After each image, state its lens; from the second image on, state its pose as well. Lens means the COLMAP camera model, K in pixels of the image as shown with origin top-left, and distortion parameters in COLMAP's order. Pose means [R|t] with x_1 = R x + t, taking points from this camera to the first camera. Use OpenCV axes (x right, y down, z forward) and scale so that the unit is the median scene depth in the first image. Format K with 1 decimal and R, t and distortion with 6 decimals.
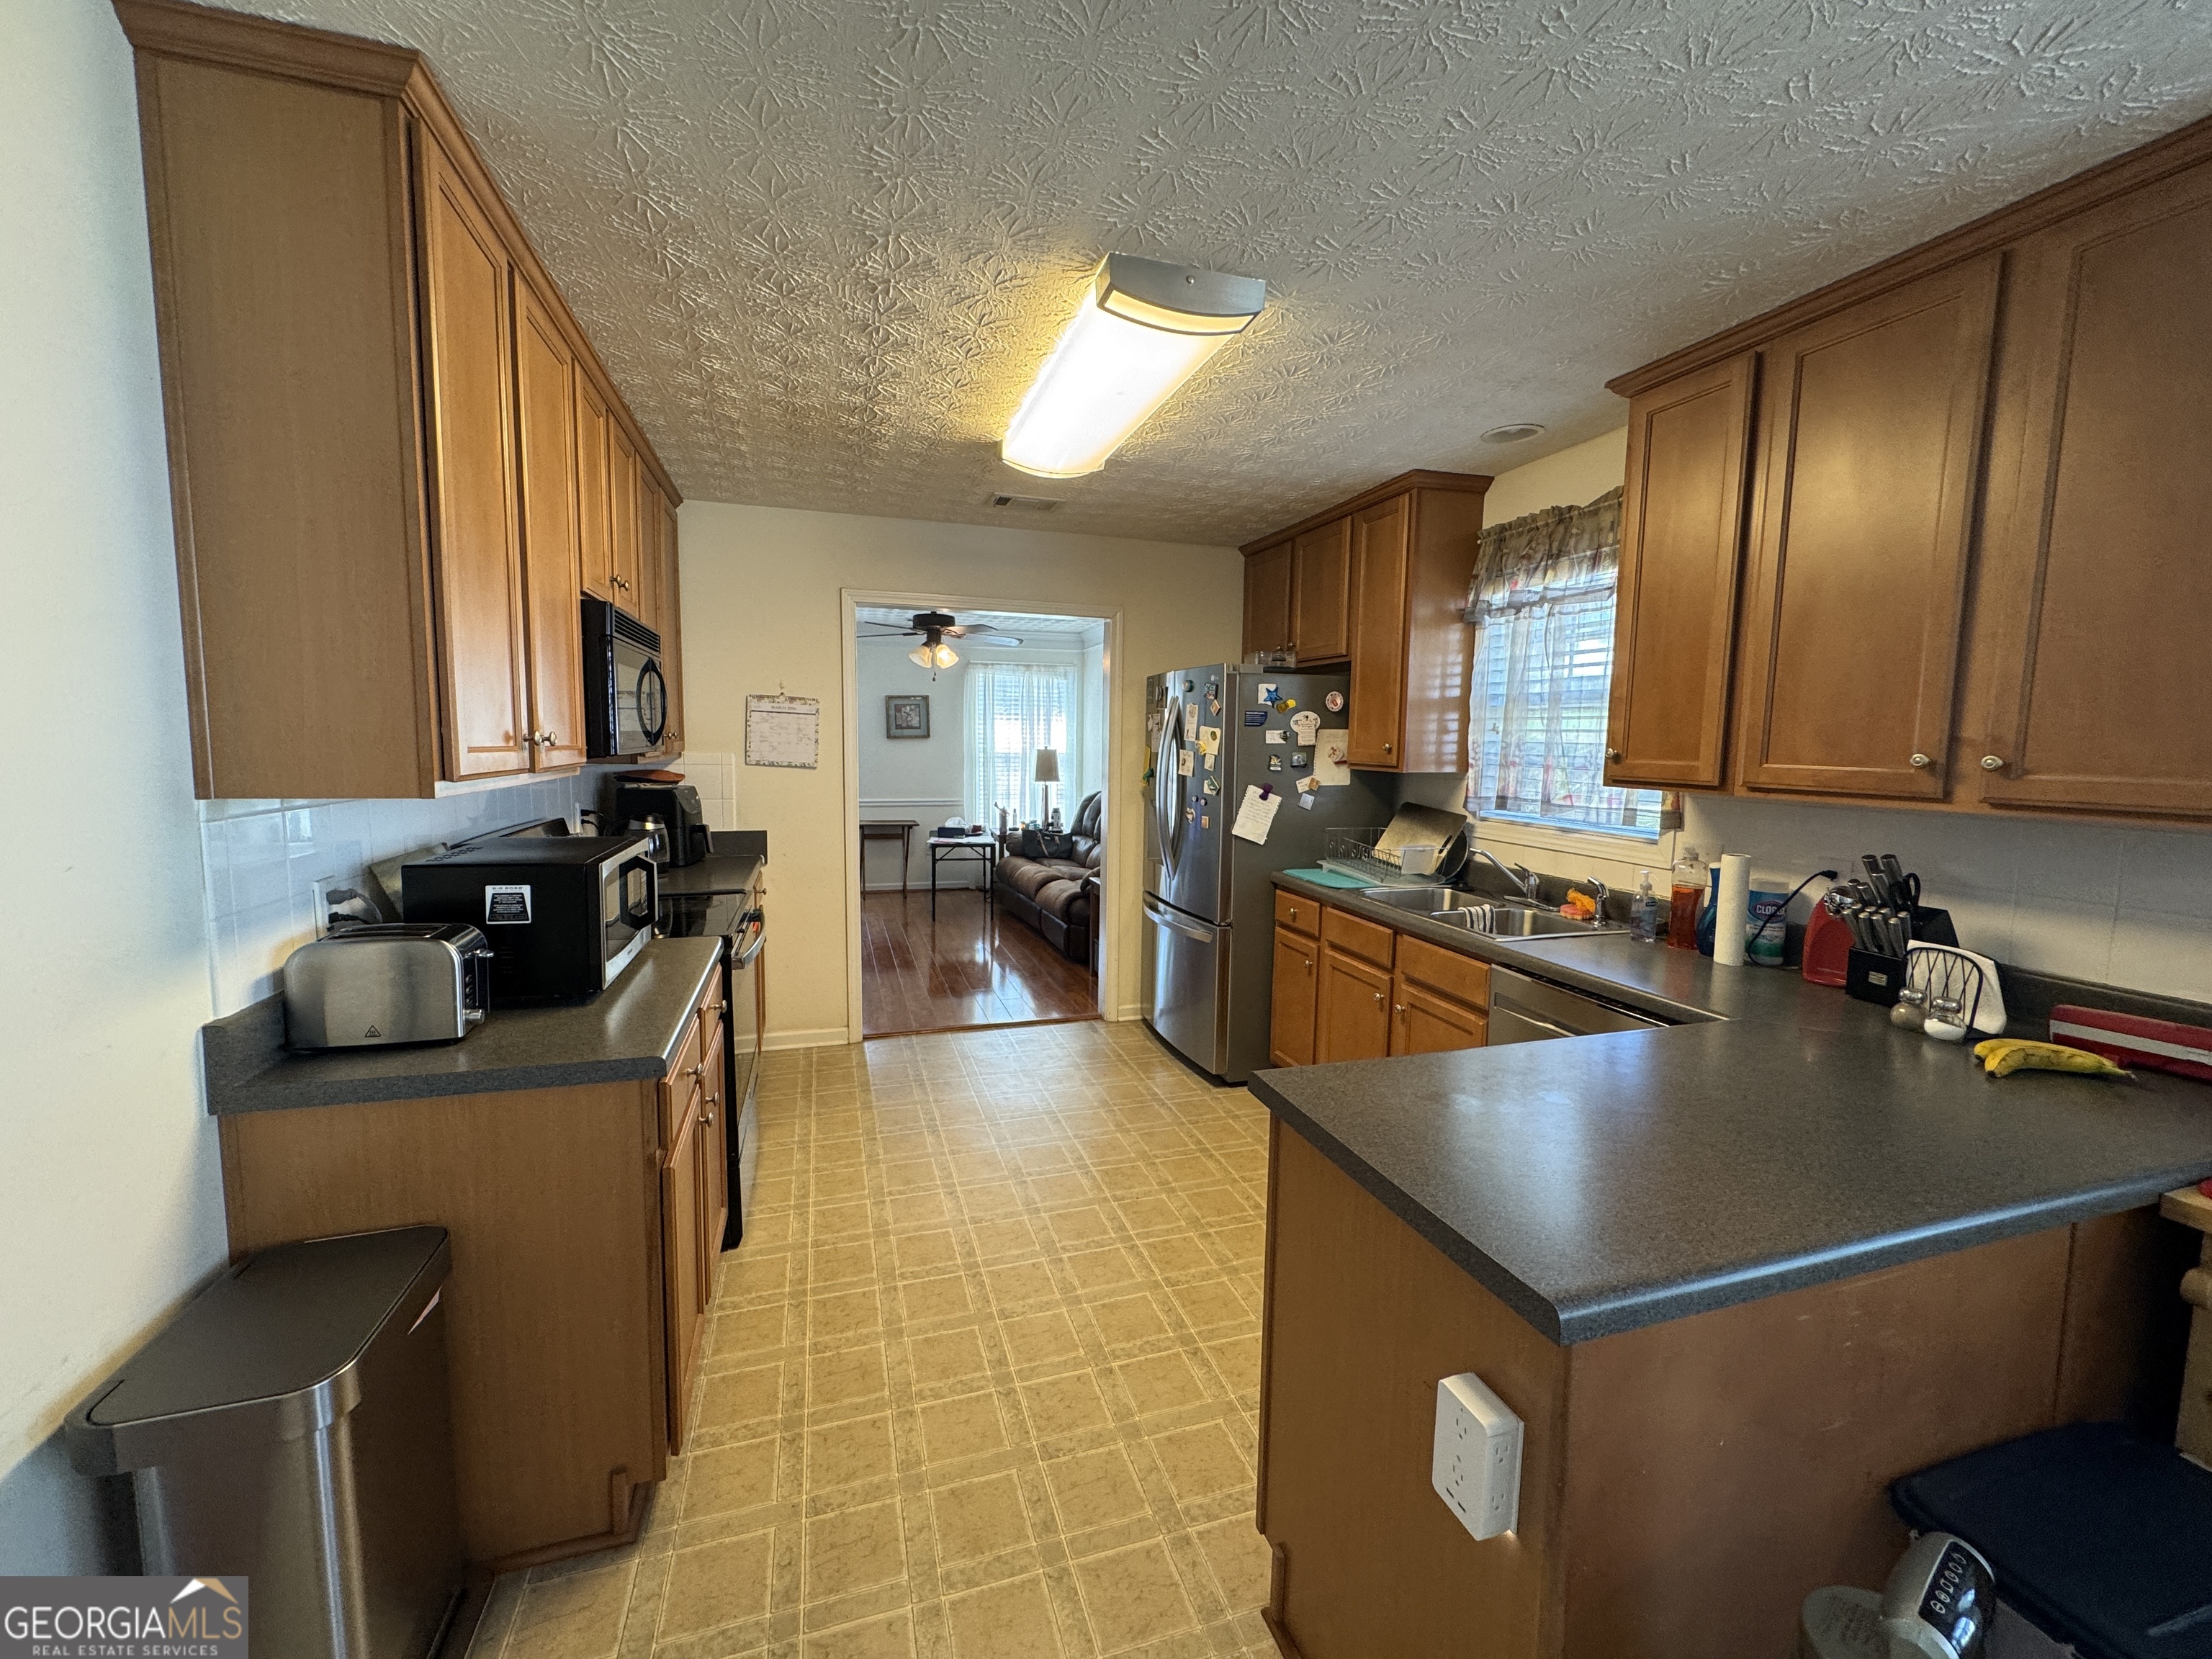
lens RADIAL K [[887.5, 0, 1098.2], [0, 887.5, 812.4], [0, 0, 1]] dist [-0.003704, 0.000757]
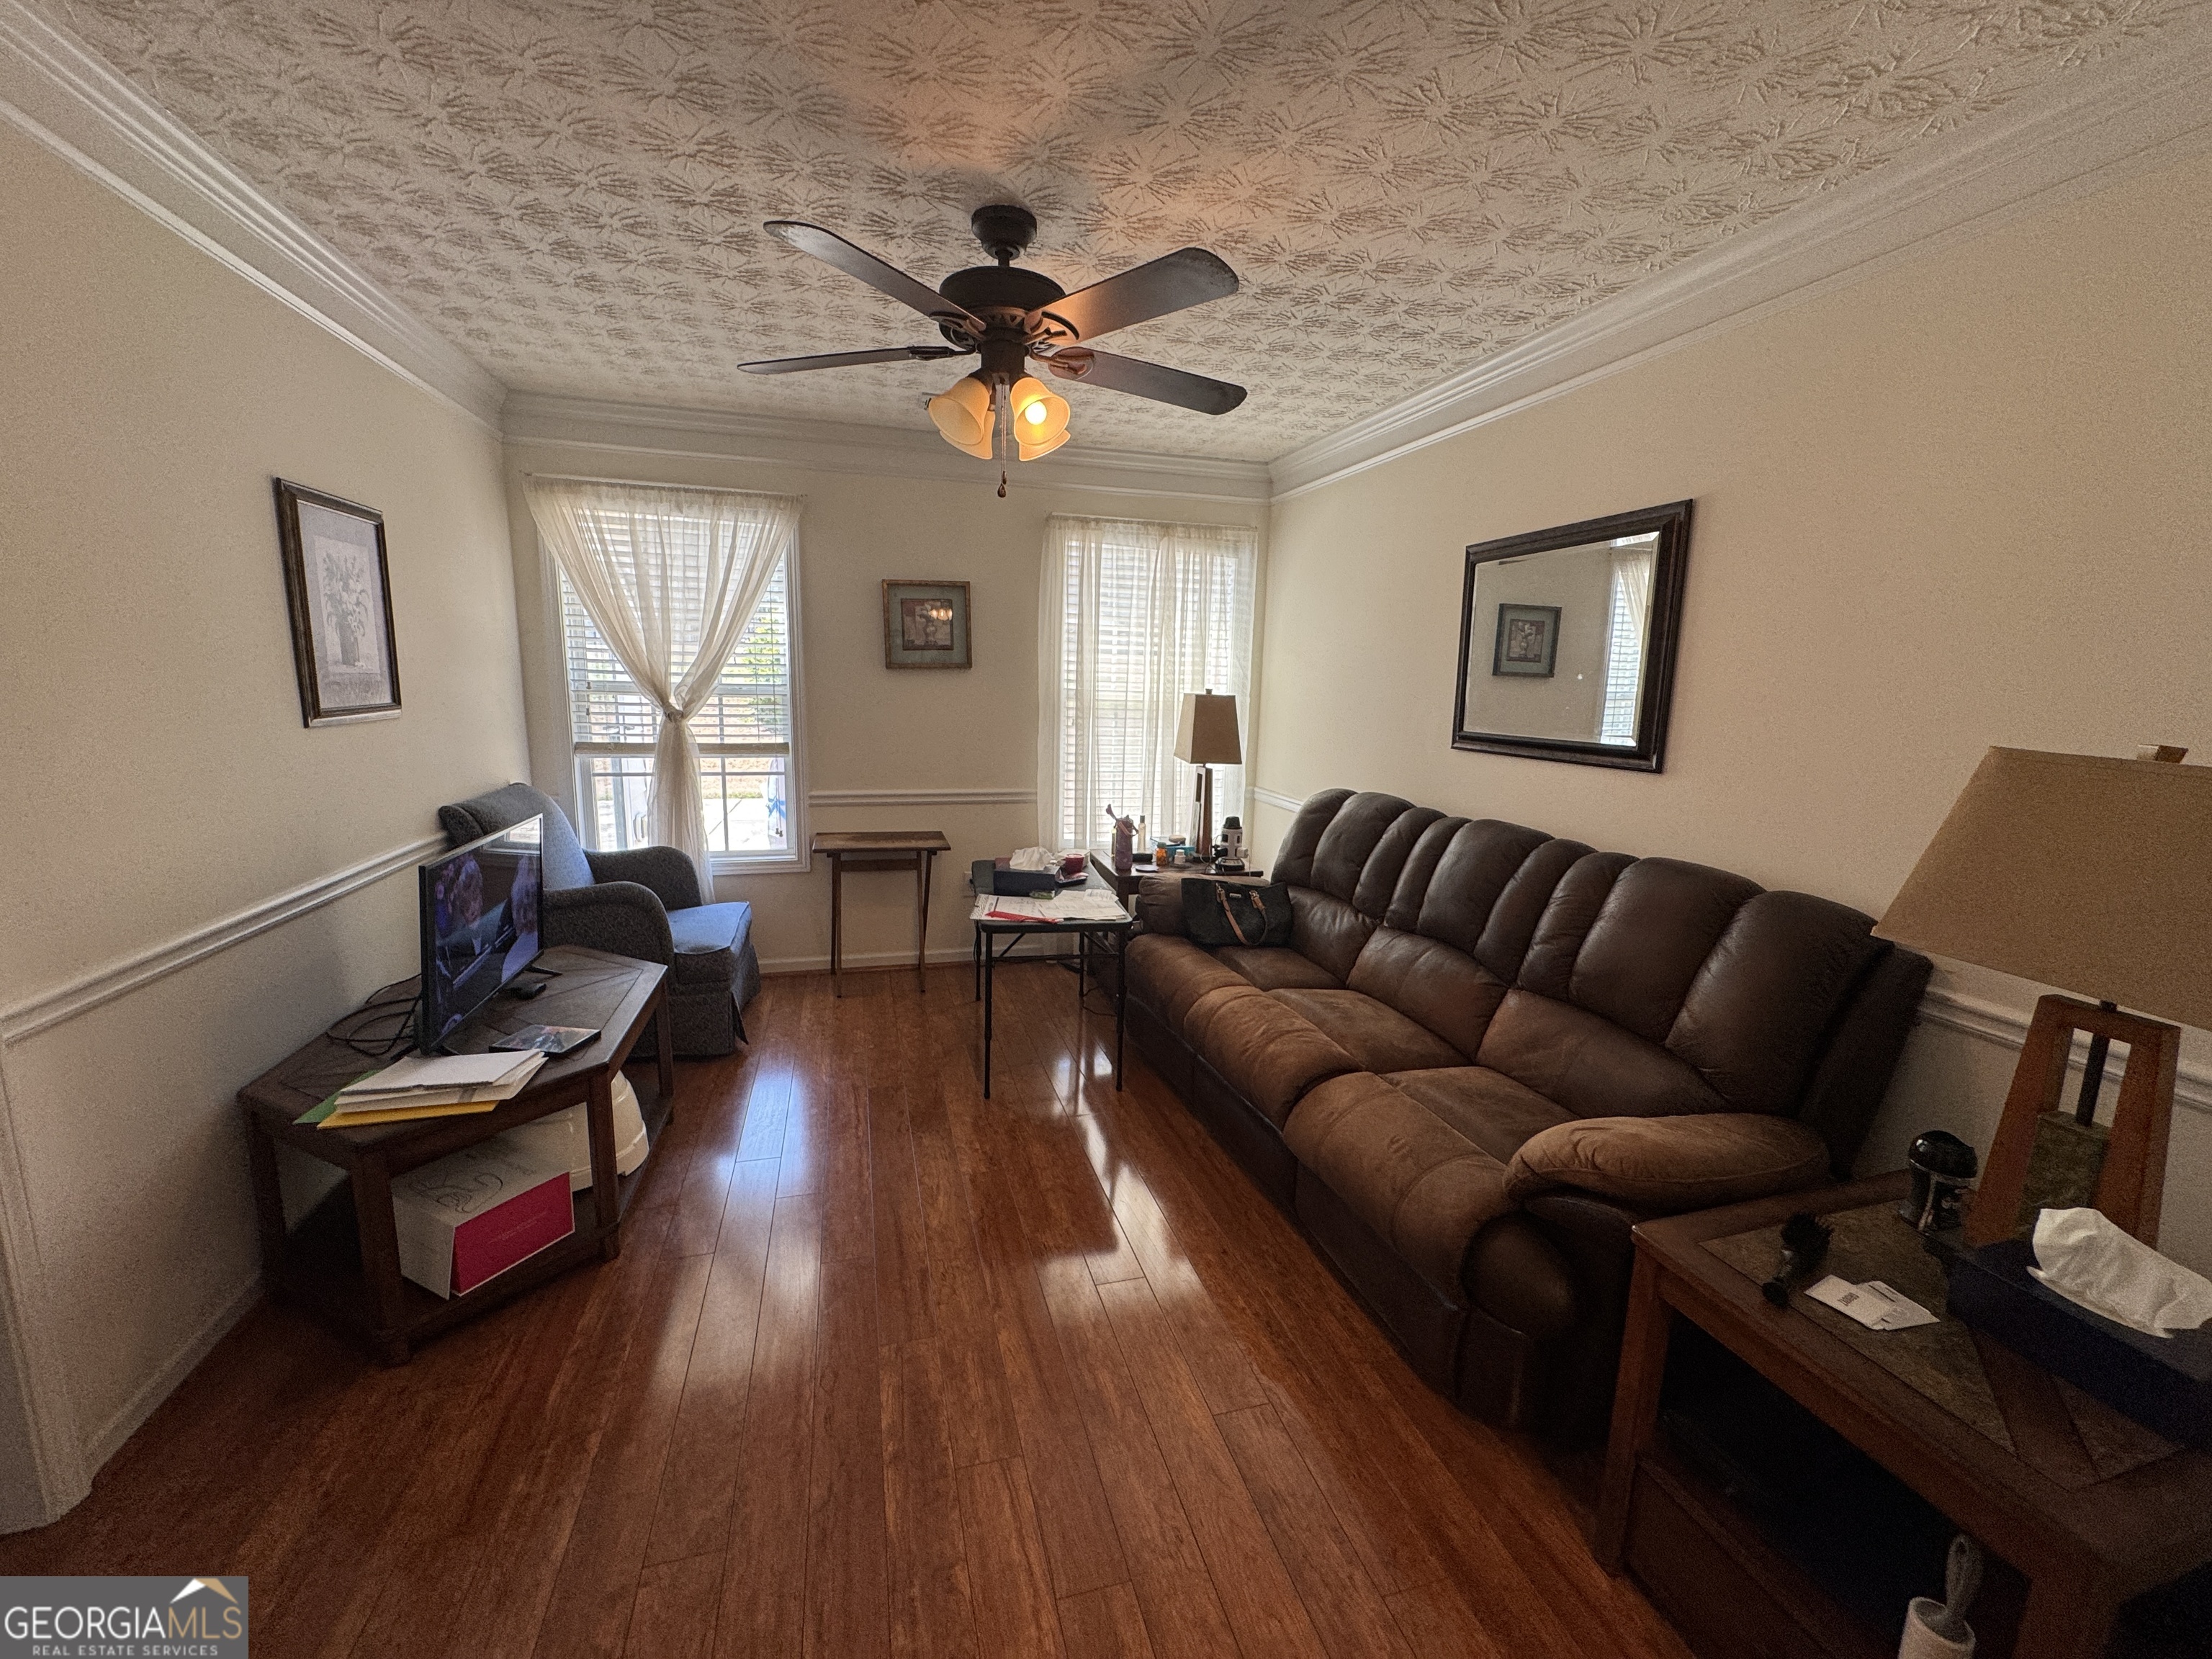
lens RADIAL K [[887.5, 0, 1102.2], [0, 887.5, 823.8], [0, 0, 1]] dist [-0.003704, 0.000757]
pose [[0.999702, 0.017232, -0.017290, -0.108185], [-0.015833, 0.996826, 0.078016, -0.037784], [0.018580, -0.077719, 0.996802, 0.507999]]
